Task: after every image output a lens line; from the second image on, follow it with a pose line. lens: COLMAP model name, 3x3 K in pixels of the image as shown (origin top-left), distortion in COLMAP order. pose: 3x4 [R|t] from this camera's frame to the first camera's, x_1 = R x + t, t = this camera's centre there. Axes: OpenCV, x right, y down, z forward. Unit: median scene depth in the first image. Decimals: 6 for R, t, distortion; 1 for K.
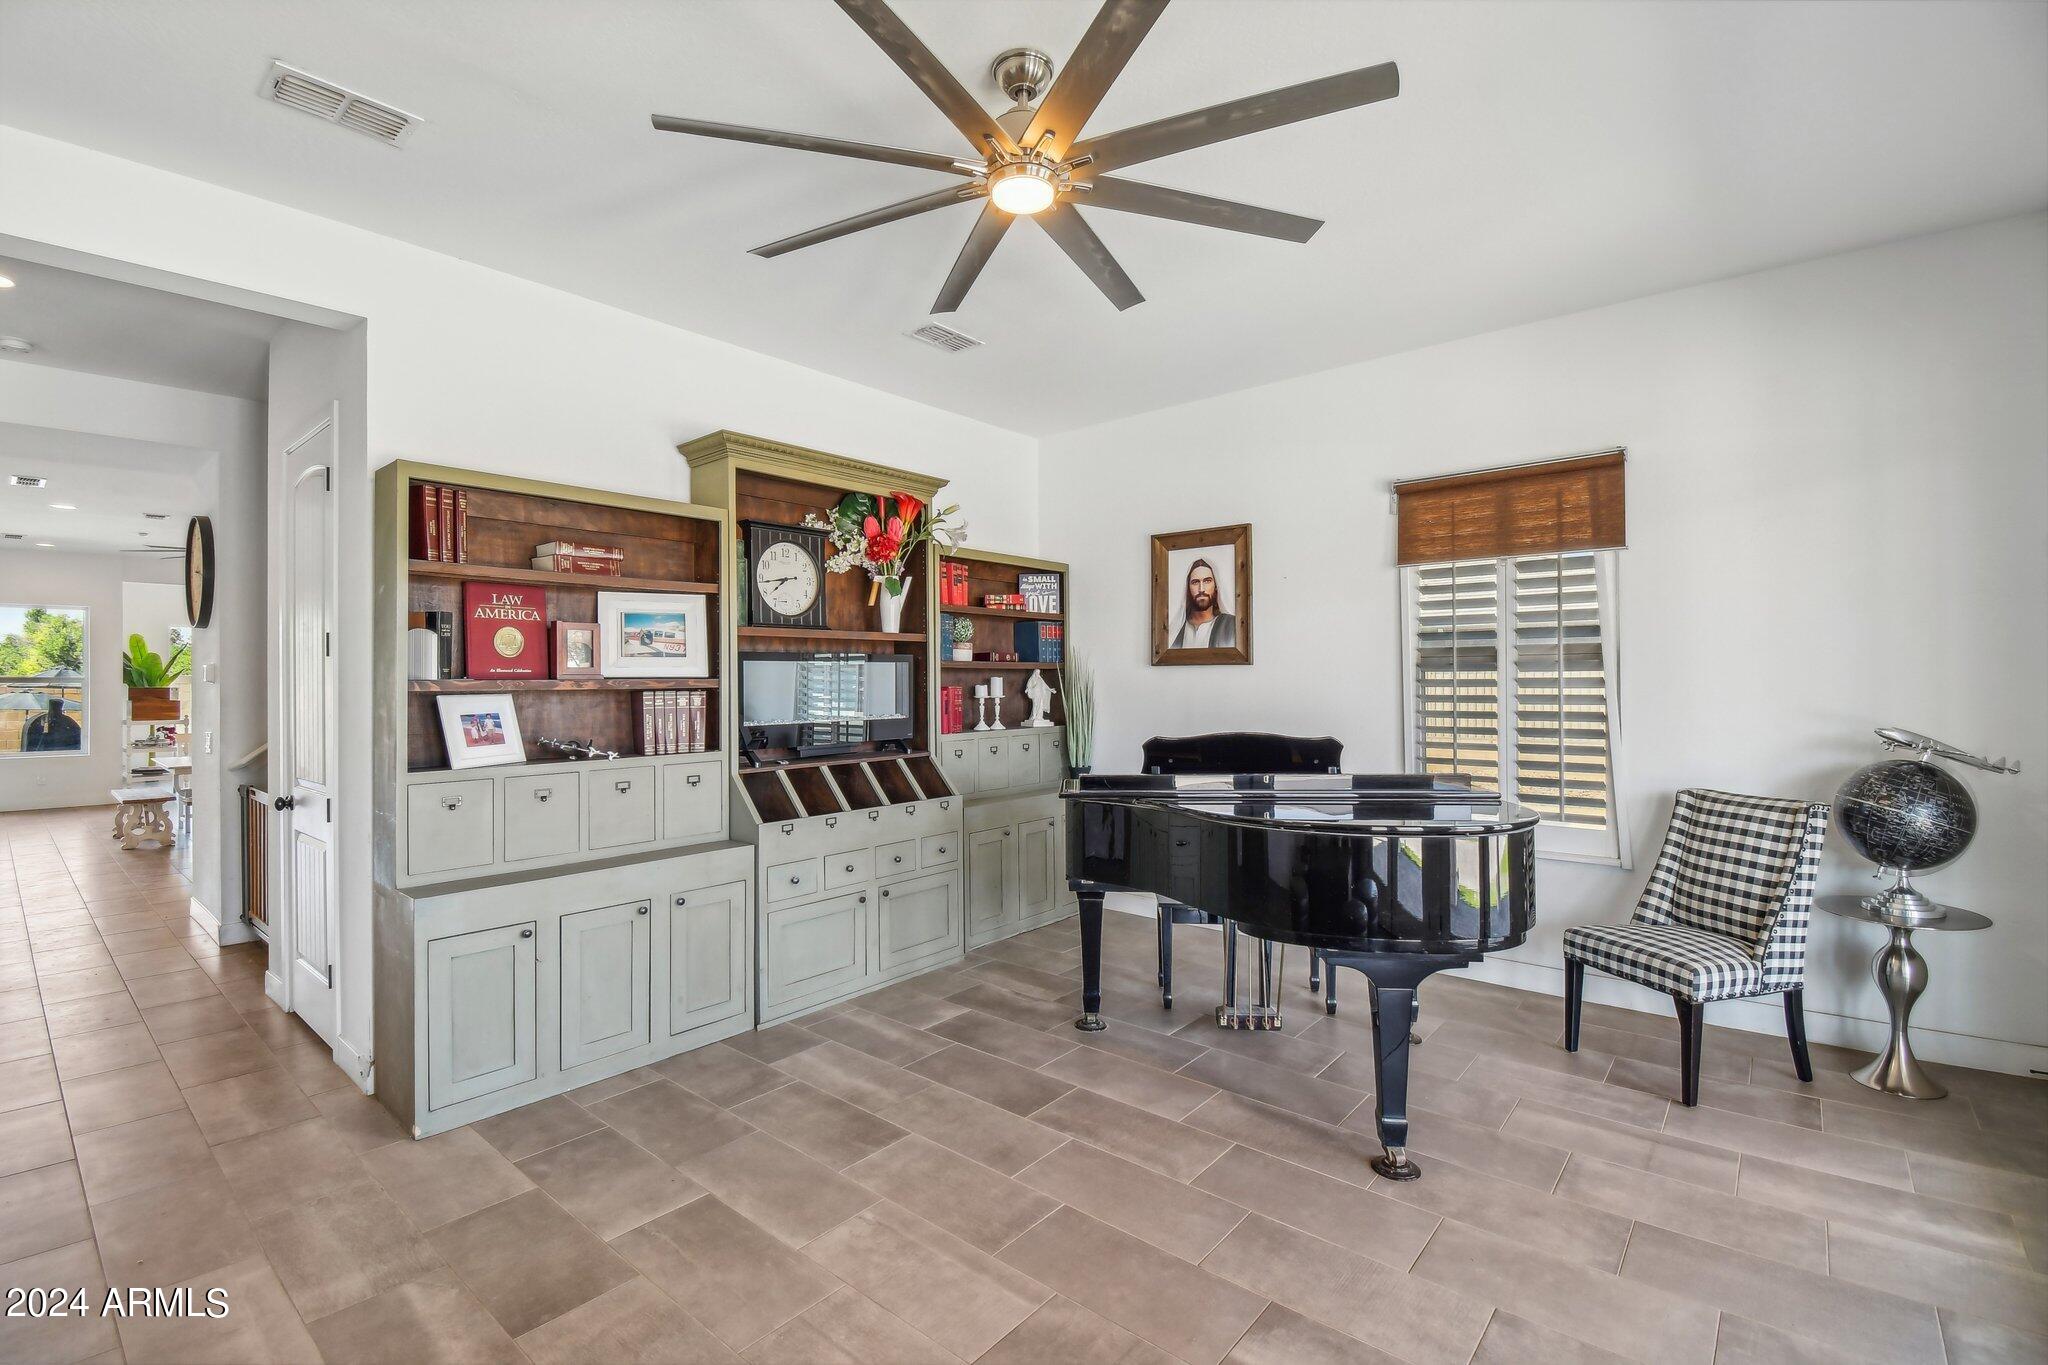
lens RADIAL K [[898.8, 0, 1024.0], [0, 898.8, 682.5], [0, 0, 1]] dist [0.000504, 0.000040]
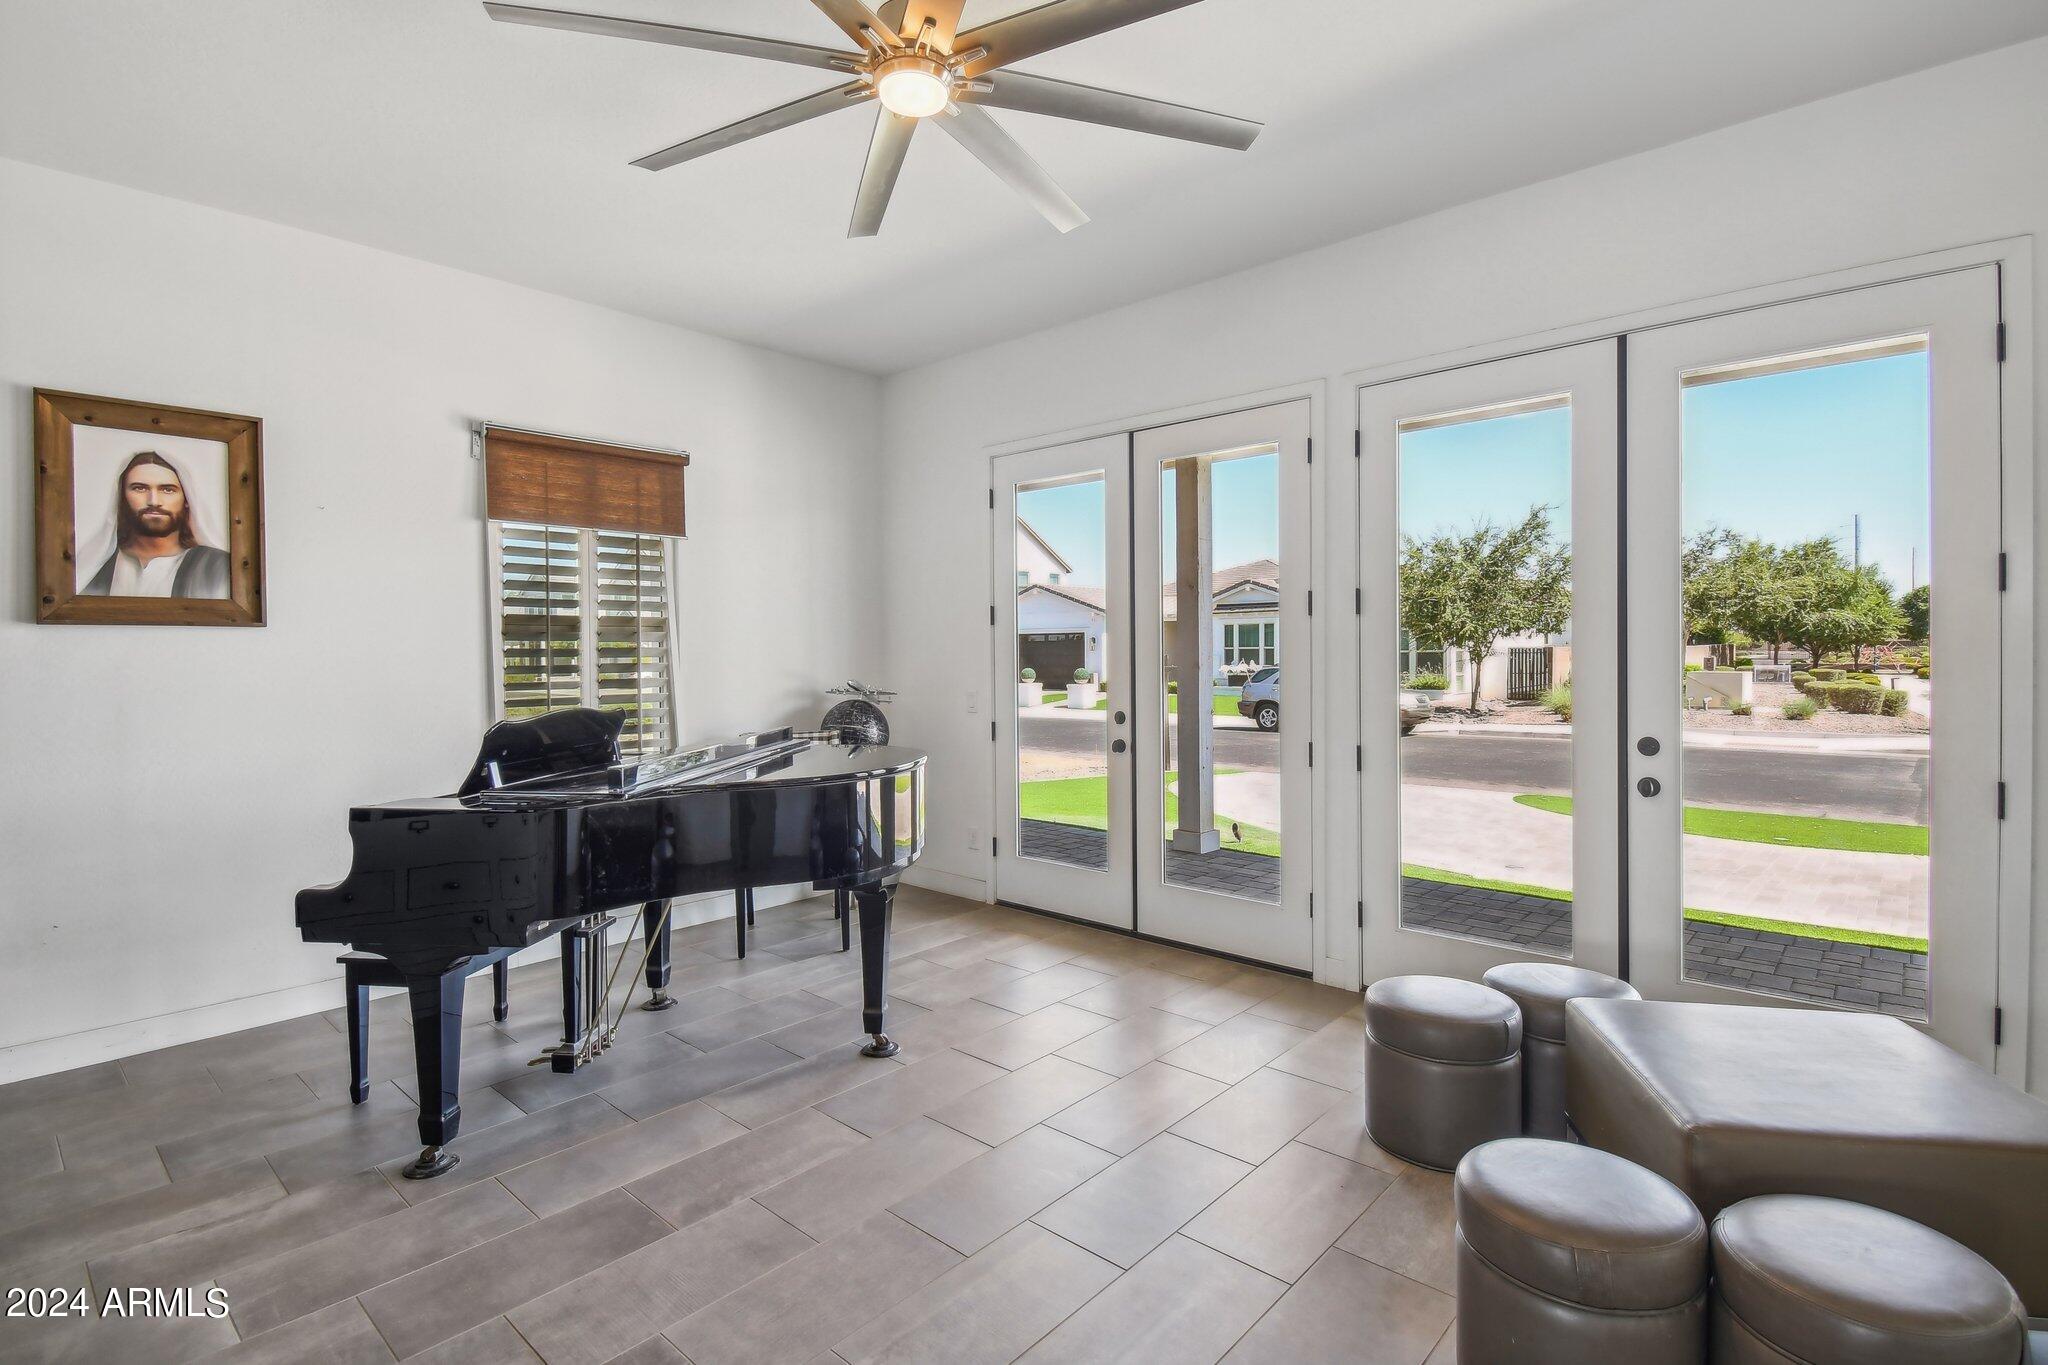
lens RADIAL K [[958.8, 0, 1021.8], [0, 958.8, 669.9], [0, 0, 1]] dist [-0.020401, -0.000230]
pose [[0.031333, -0.012071, 0.999436, -0.531124], [0.009773, 0.999883, 0.011770, 0.012204], [-0.999461, 0.009398, 0.031448, 0.479143]]
